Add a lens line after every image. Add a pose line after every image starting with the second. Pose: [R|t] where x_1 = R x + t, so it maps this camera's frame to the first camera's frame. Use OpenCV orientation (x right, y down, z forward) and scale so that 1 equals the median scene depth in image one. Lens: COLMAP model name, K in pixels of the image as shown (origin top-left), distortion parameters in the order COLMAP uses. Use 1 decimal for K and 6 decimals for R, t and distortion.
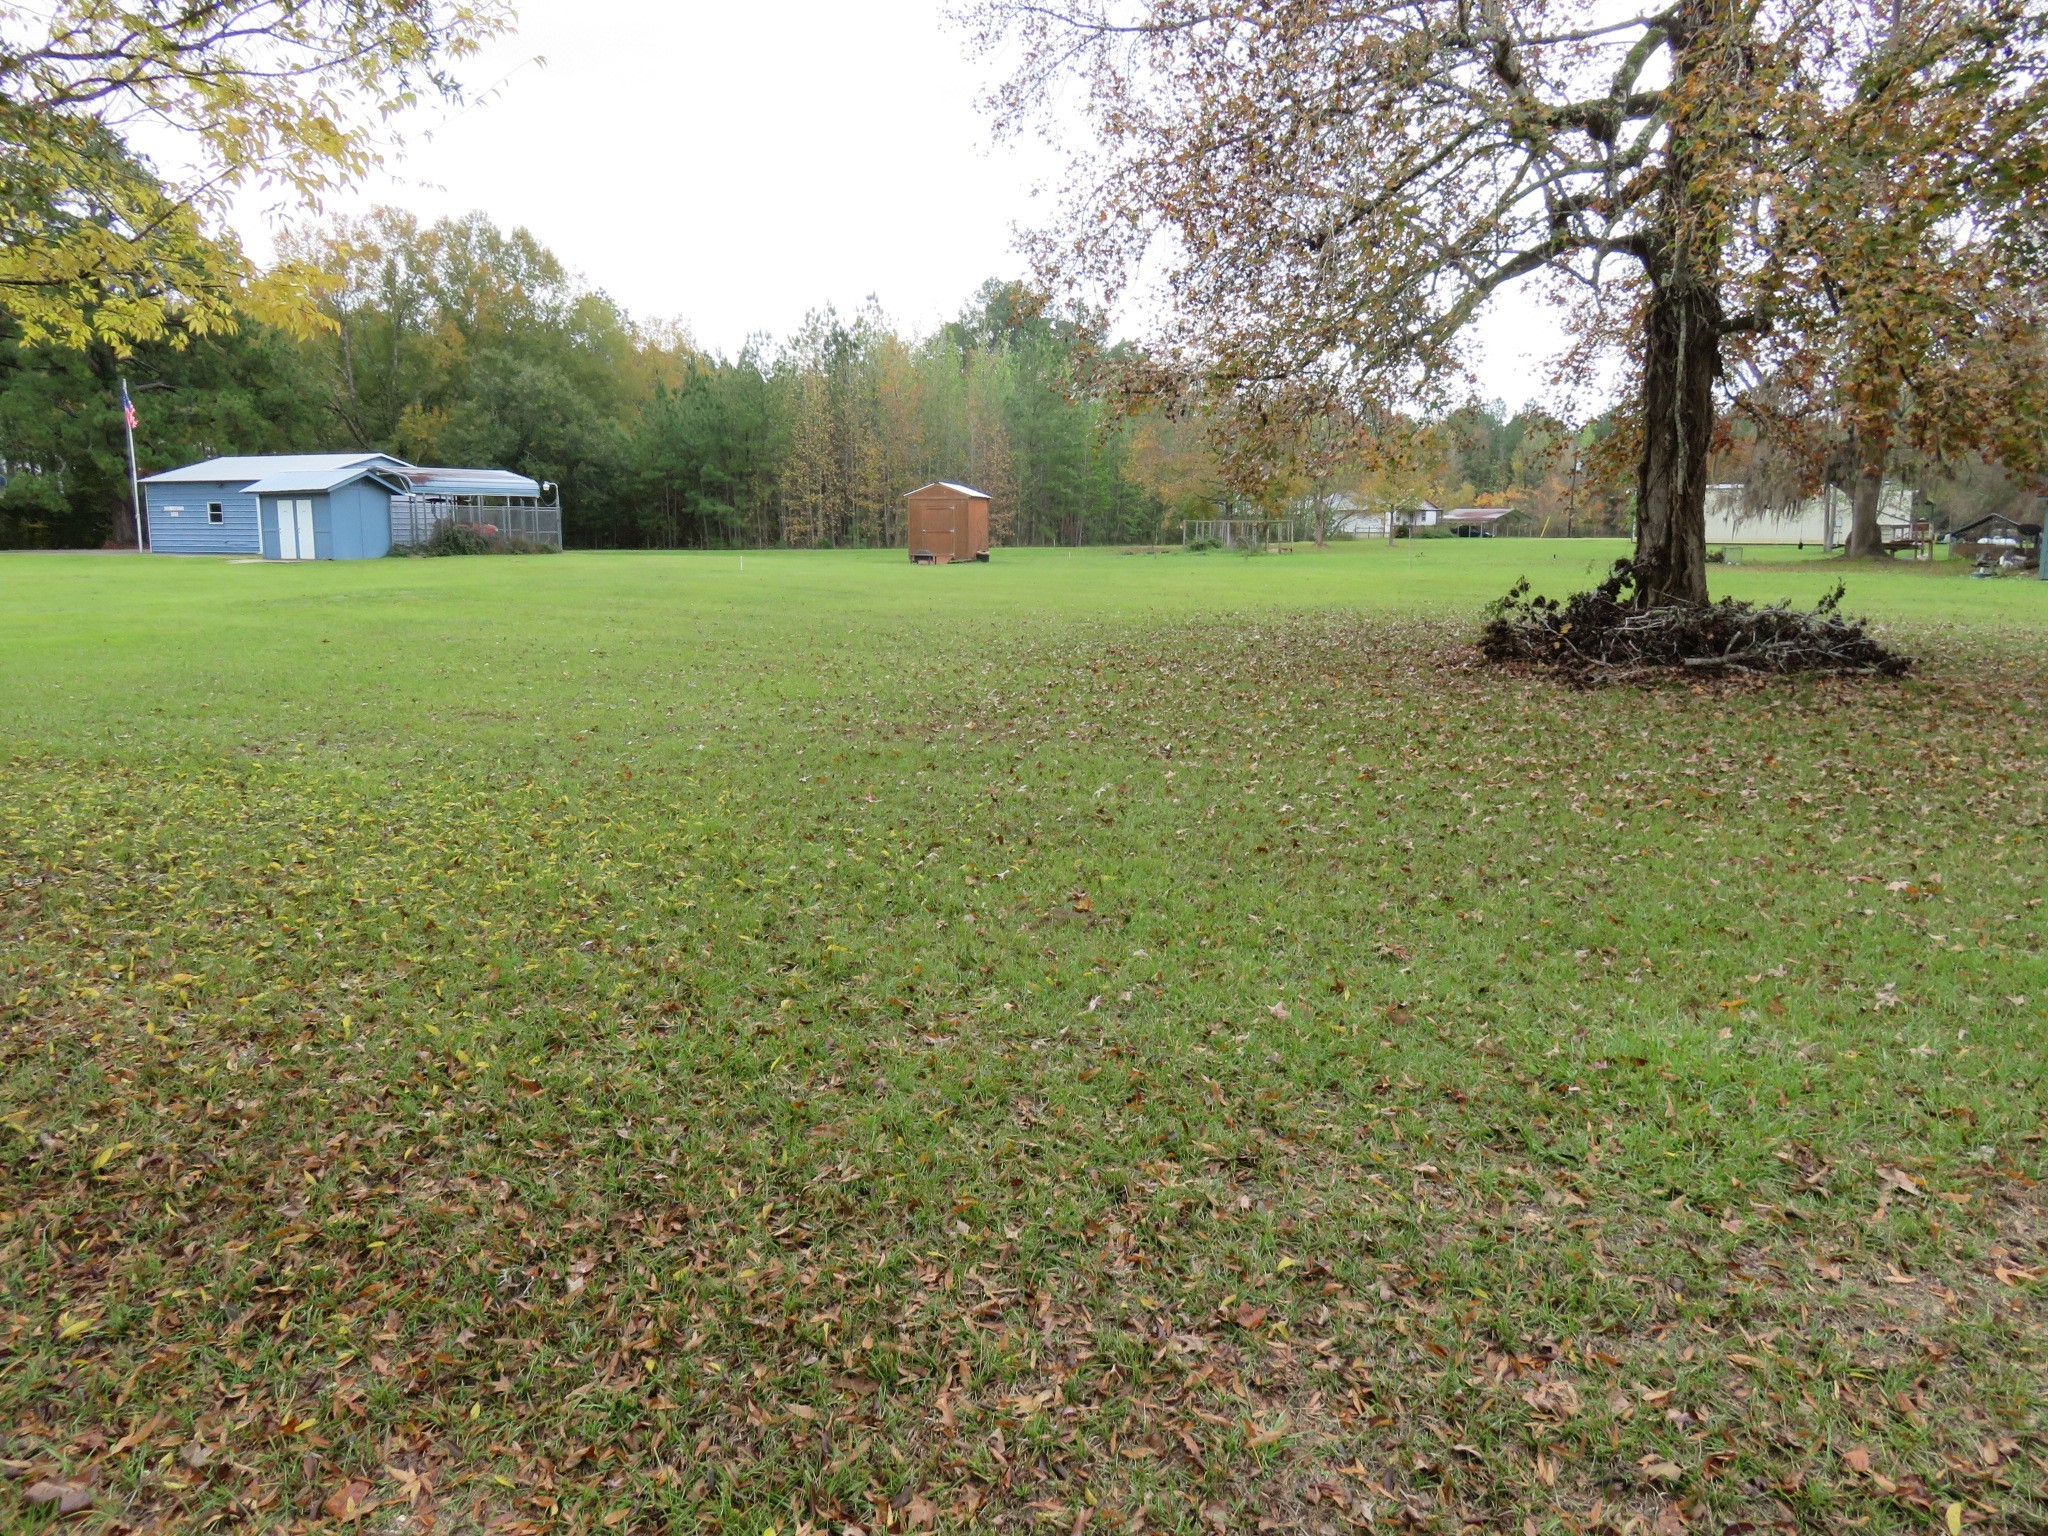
lens RADIAL K [[1507.5, 0, 1019.6], [0, 1507.5, 769.8], [0, 0, 1]] dist [-0.009799, -0.003657]
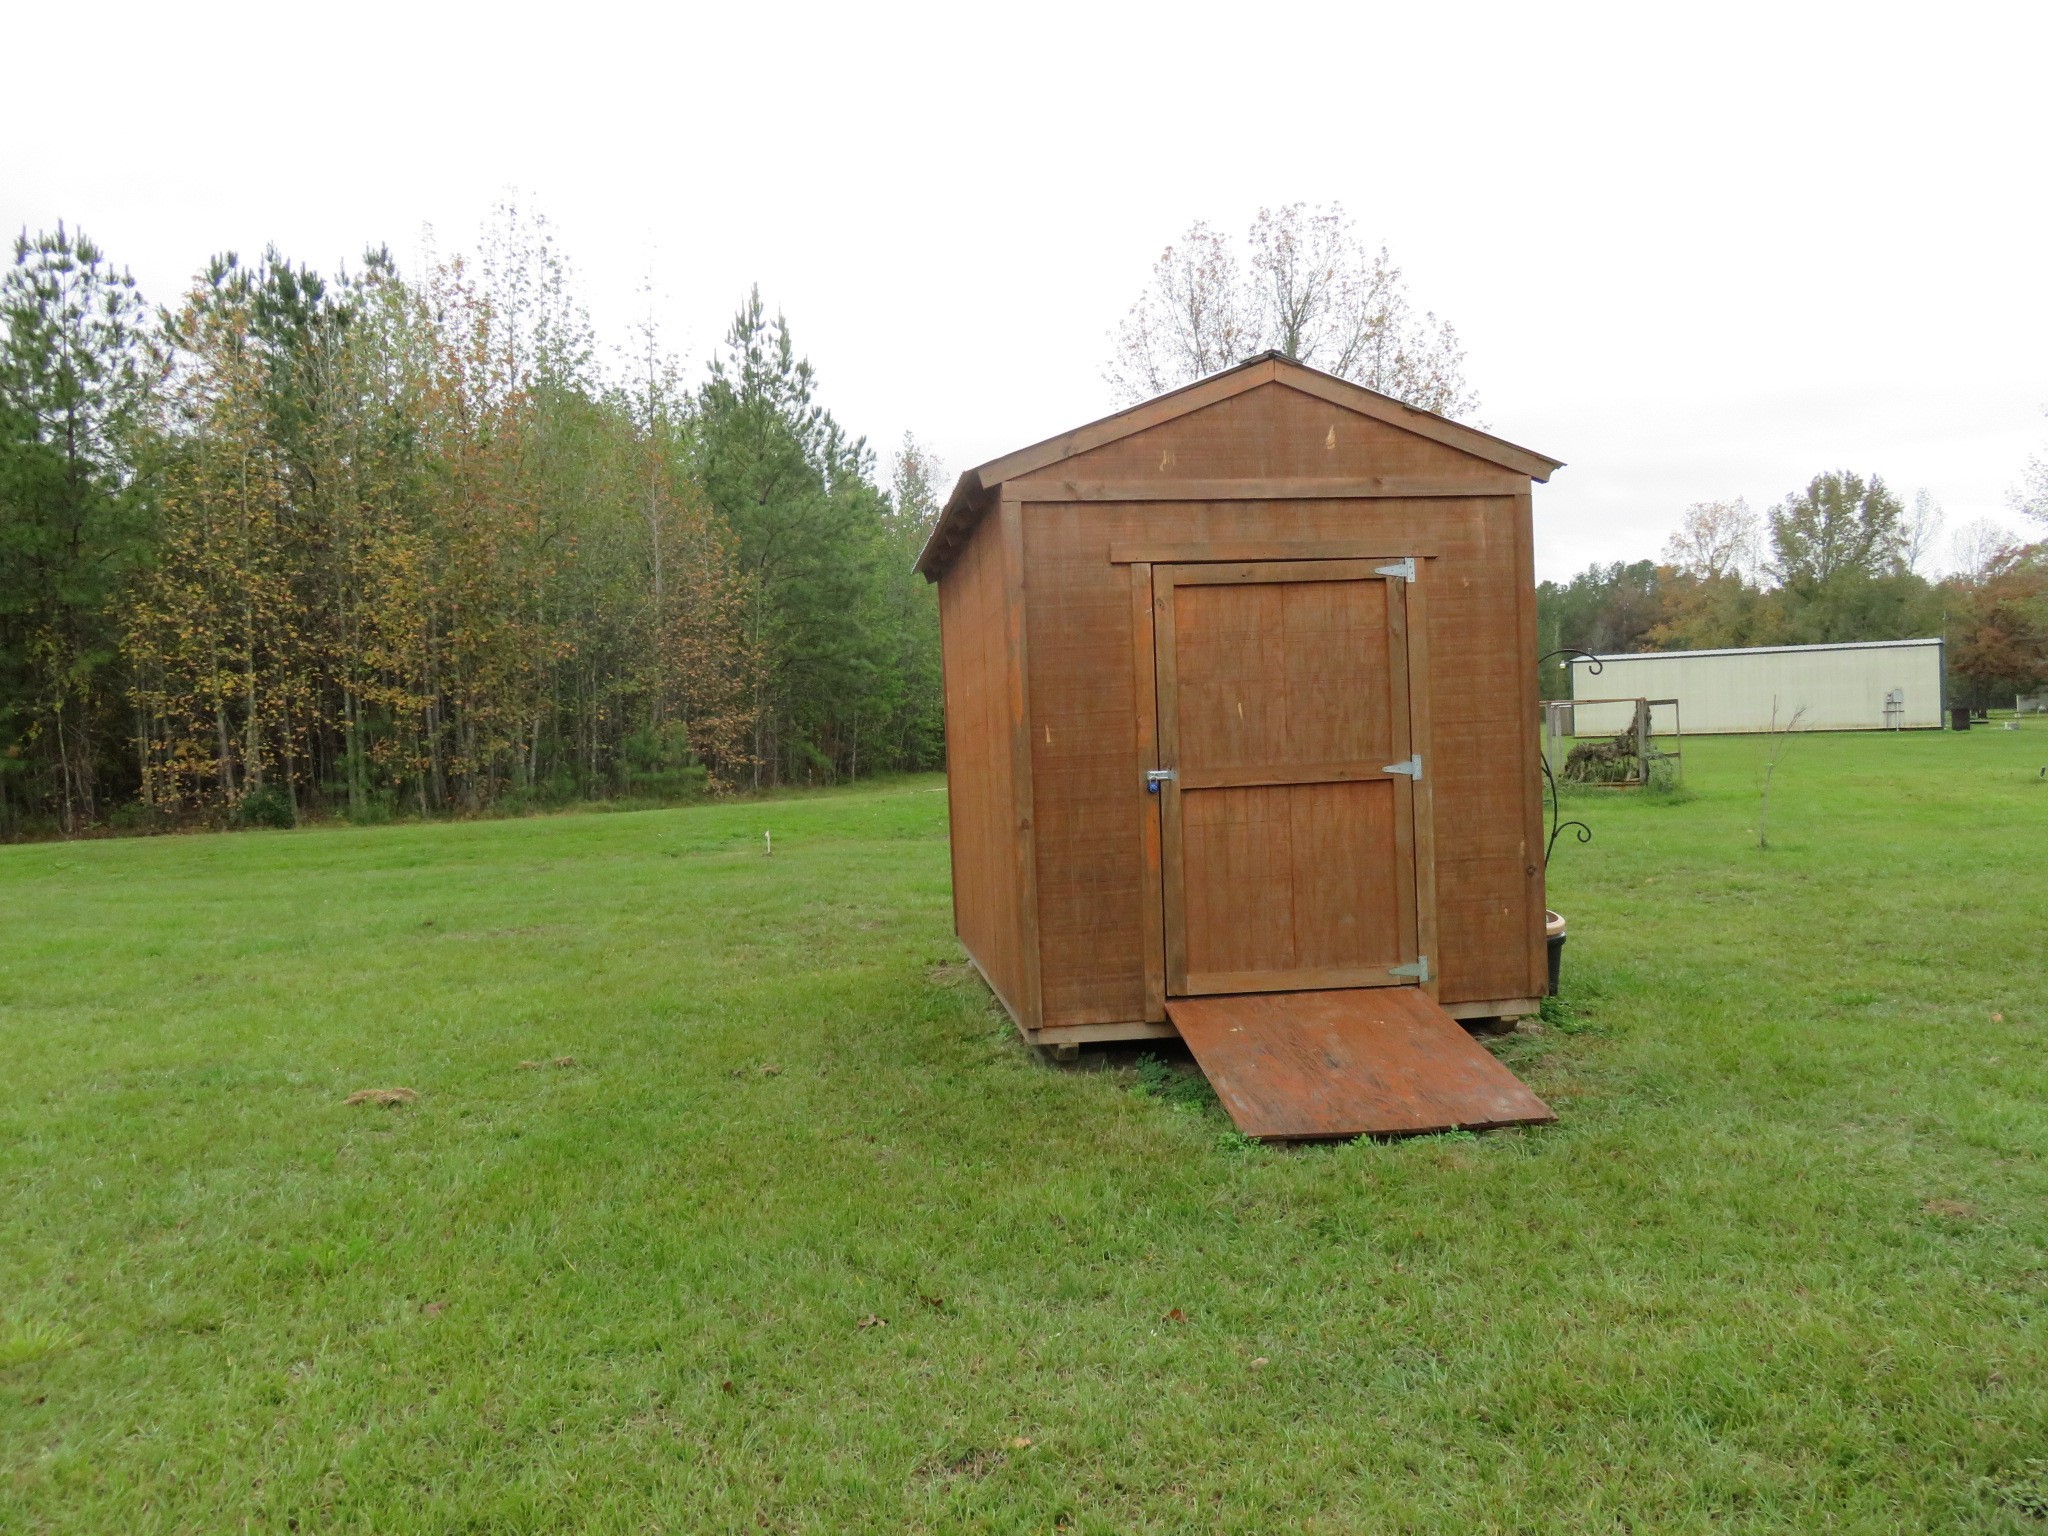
lens RADIAL K [[1506.8, 0, 1024.0], [0, 1506.8, 768.0], [0, 0, 1]] dist [-0.008342, -0.004061]
pose [[0.935108, -0.040266, 0.352069, -0.120988], [0.089327, 0.988224, -0.124234, -0.138835], [-0.342920, 0.147621, 0.927693, 0.847180]]
